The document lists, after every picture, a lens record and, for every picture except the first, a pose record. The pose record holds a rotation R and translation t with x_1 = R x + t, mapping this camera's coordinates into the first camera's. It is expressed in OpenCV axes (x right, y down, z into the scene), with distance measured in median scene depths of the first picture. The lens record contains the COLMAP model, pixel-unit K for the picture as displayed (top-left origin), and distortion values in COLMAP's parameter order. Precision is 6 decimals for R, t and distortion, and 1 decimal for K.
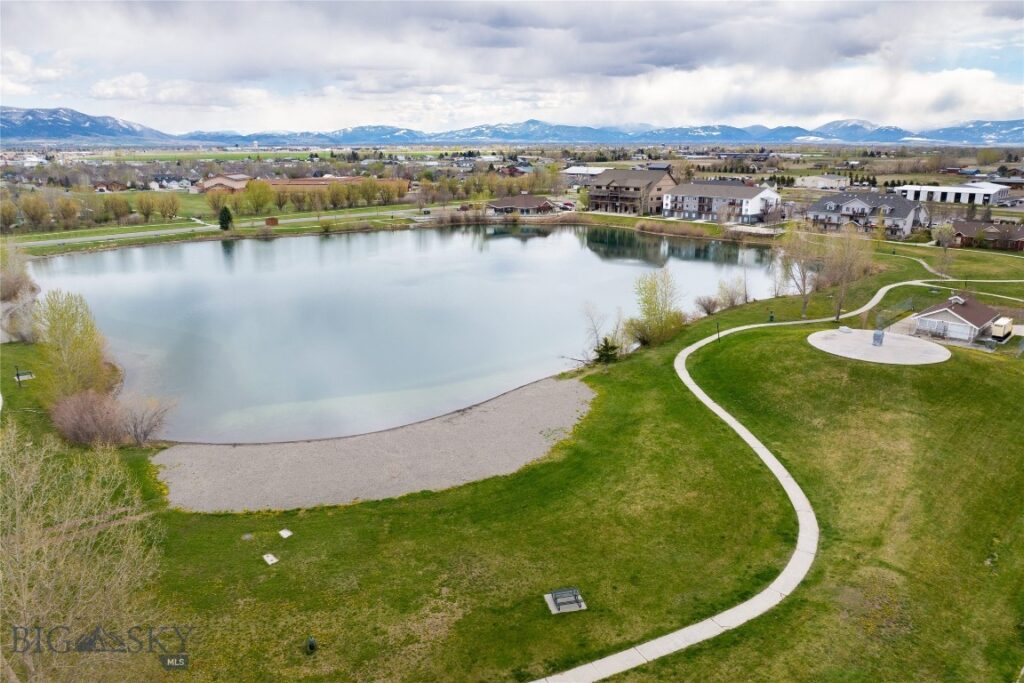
lens RADIAL K [[723.8, 0, 518.5], [0, 723.8, 303.1], [0, 0, 1]] dist [-0.036984, 0.004665]
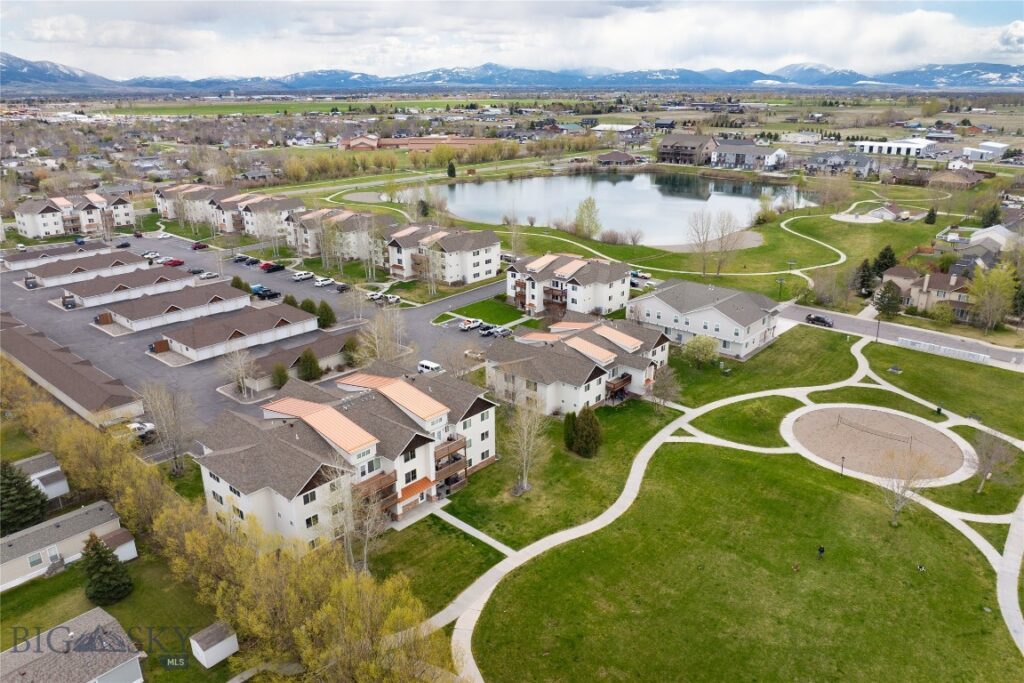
lens RADIAL K [[723.8, 0, 518.5], [0, 723.8, 303.1], [0, 0, 1]] dist [-0.036984, 0.004665]
pose [[0.998334, -0.018436, 0.054680, -0.295617], [0.014397, 0.997202, 0.073354, 0.051871], [-0.055880, -0.072444, 0.995806, -0.524989]]
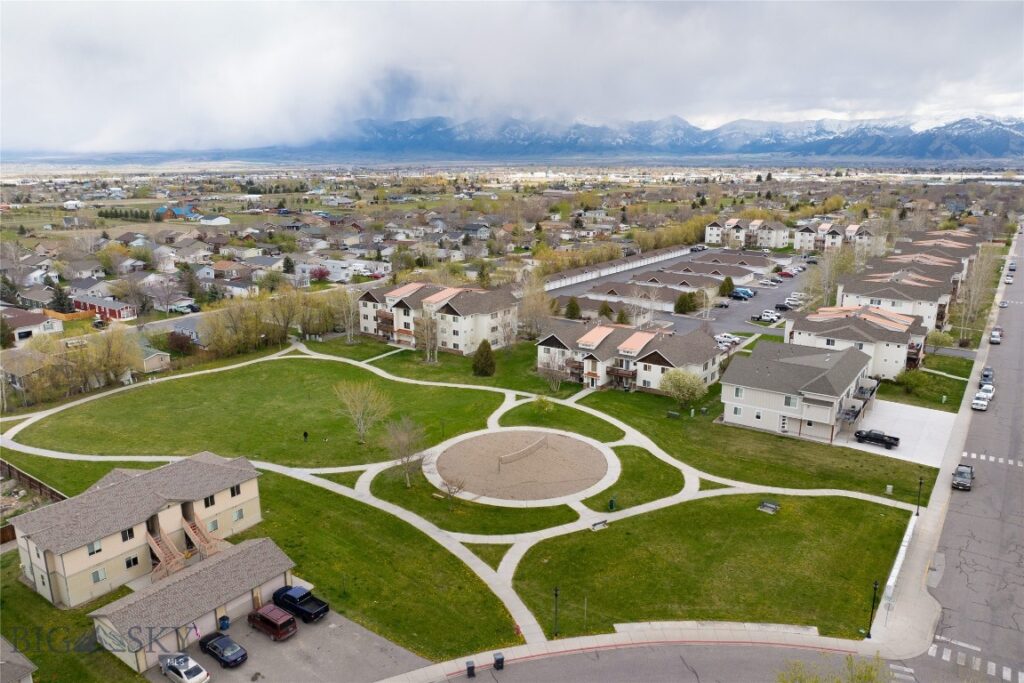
lens RADIAL K [[736.6, 0, 512.0], [0, 736.6, 341.5], [0, 0, 1]] dist [-0.052753, 0.023181]
pose [[0.146369, 0.231834, -0.961680, 0.202894], [-0.208329, 0.957572, 0.199135, 0.030818], [0.967045, 0.171198, 0.188457, -0.263746]]
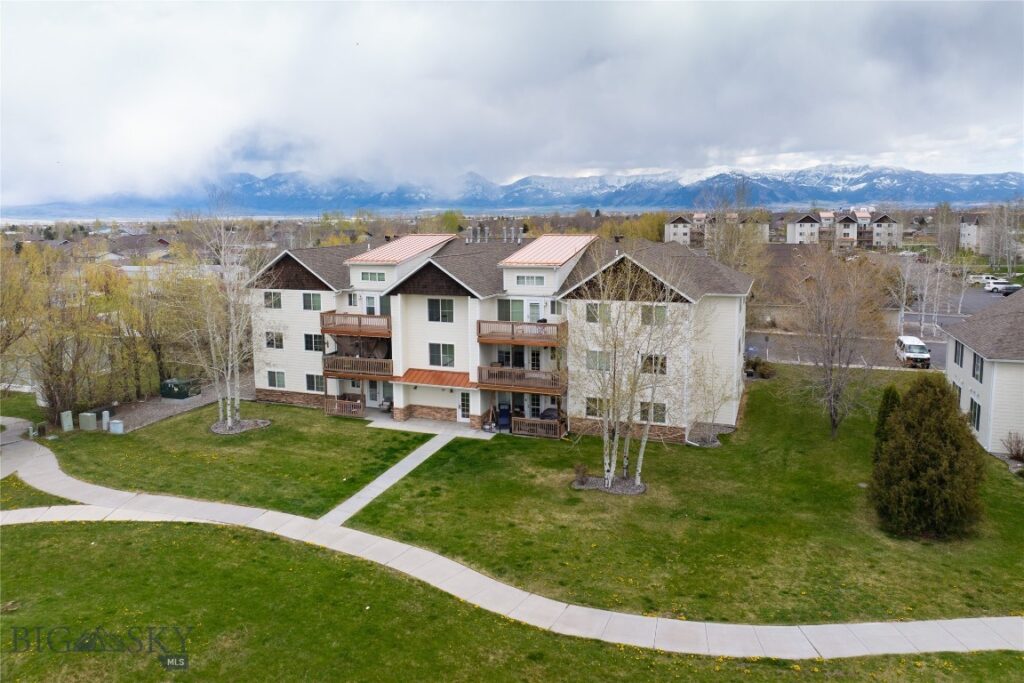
lens RADIAL K [[723.8, 0, 518.5], [0, 723.8, 303.1], [0, 0, 1]] dist [-0.036984, 0.004665]
pose [[0.408066, 0.102599, -0.907169, -0.179303], [-0.182050, 0.982854, 0.029268, 0.123694], [0.894617, 0.153207, 0.419748, -0.290668]]
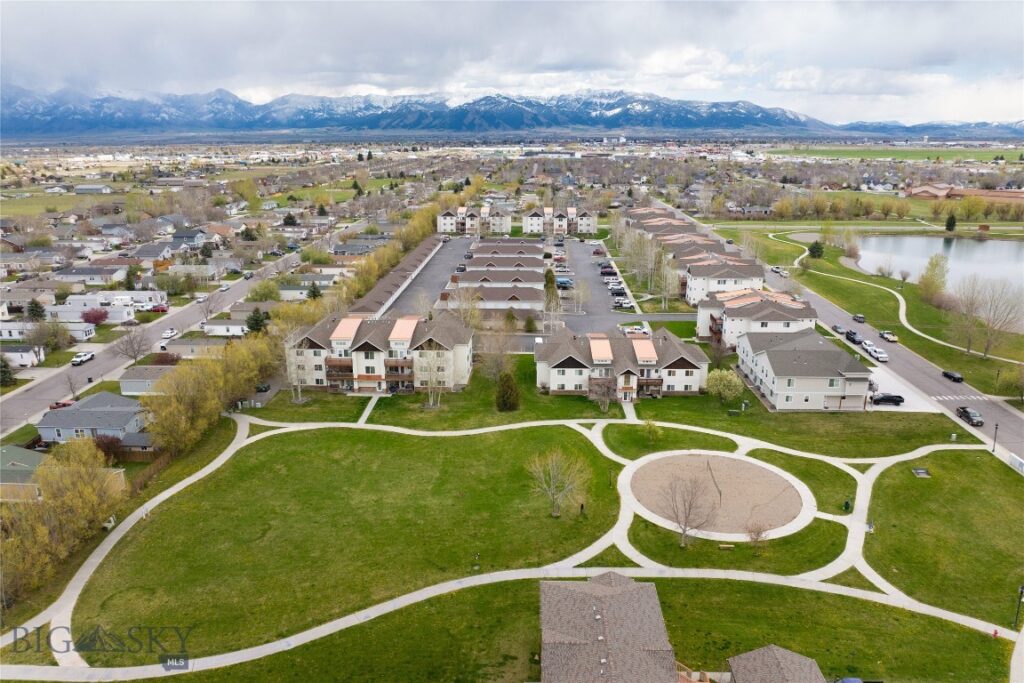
lens RADIAL K [[724.3, 0, 521.6], [0, 724.3, 341.5], [0, 0, 1]] dist [-0.041572, 0.004847]
pose [[0.671298, 0.198880, -0.714007, 0.063353], [-0.153026, 0.979762, 0.129032, 0.050625], [0.725219, 0.022643, 0.688146, -0.485058]]
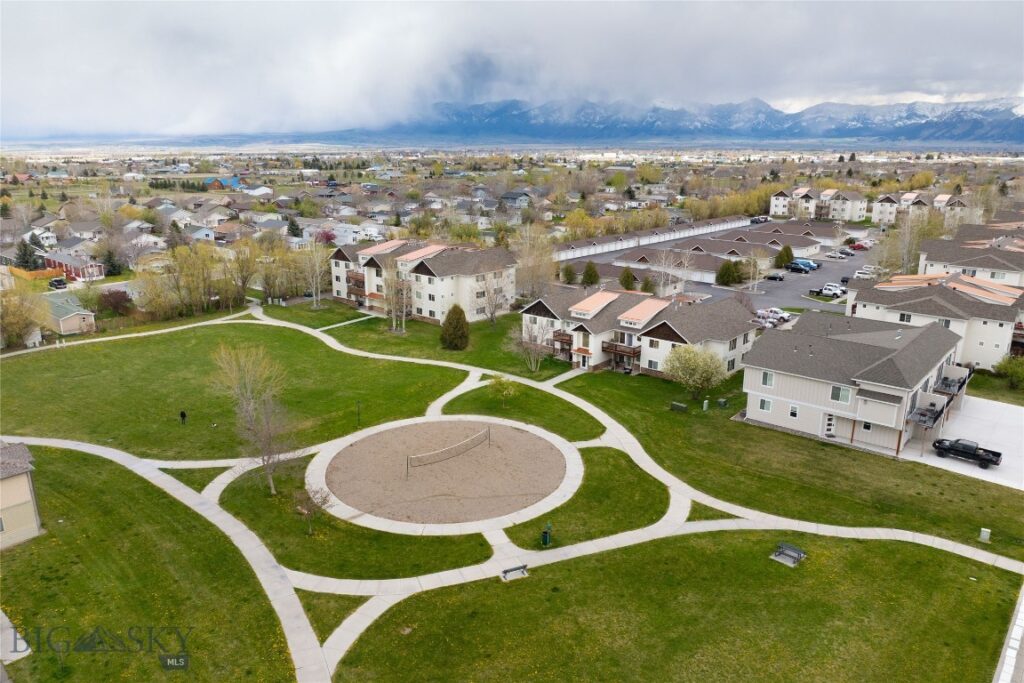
lens RADIAL K [[736.6, 0, 512.0], [0, 736.6, 341.5], [0, 0, 1]] dist [-0.052753, 0.023181]
pose [[0.048214, 0.254575, -0.965851, 0.118617], [-0.212847, 0.947384, 0.239082, 0.048566], [0.975895, 0.194051, 0.099863, -0.198728]]
